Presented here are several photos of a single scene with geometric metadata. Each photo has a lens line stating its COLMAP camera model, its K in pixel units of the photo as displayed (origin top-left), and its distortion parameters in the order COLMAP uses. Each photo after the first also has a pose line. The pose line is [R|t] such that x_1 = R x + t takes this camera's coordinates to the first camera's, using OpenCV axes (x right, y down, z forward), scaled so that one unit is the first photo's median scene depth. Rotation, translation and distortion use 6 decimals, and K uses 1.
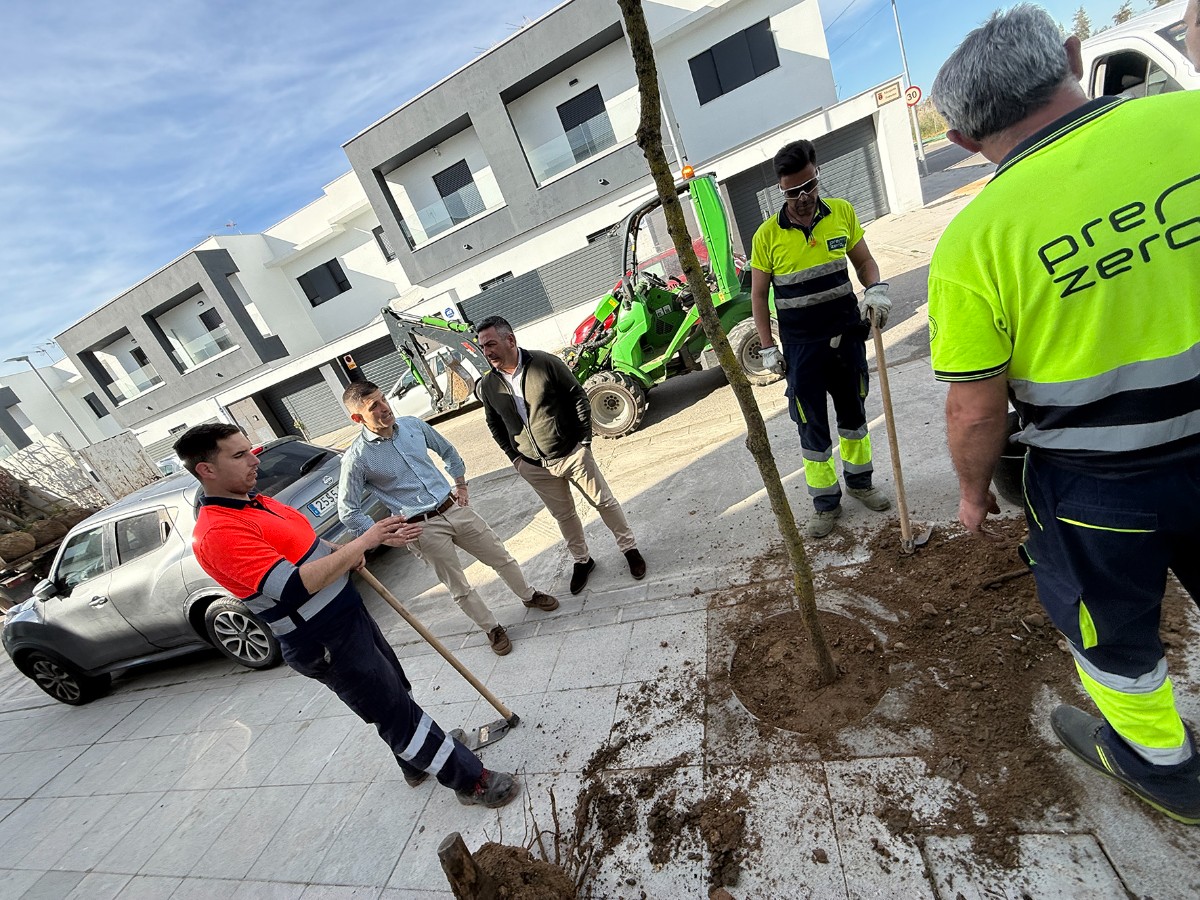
lens RADIAL K [[493.0, 0, 595.9], [0, 493.0, 432.1], [0, 0, 1]] dist [0.001508, -0.000103]
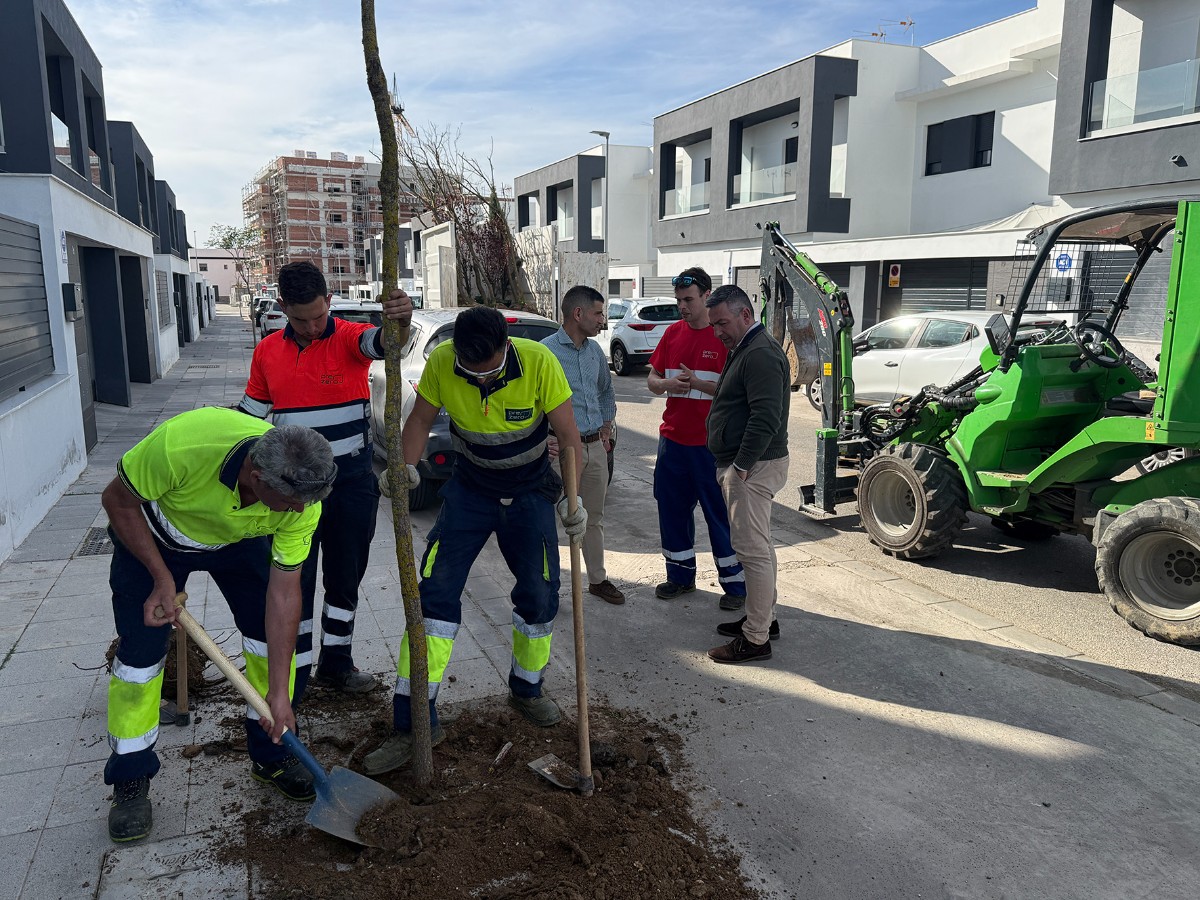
lens RADIAL K [[880.9, 0, 600.0], [0, 880.9, 450.0], [0, 0, 1]] dist [0.002838, -0.003491]
pose [[0.543117, 0.503116, -0.672234, 0.149640], [-0.468939, 0.845861, 0.254194, -0.059393], [0.696506, 0.177180, 0.695333, 0.000736]]
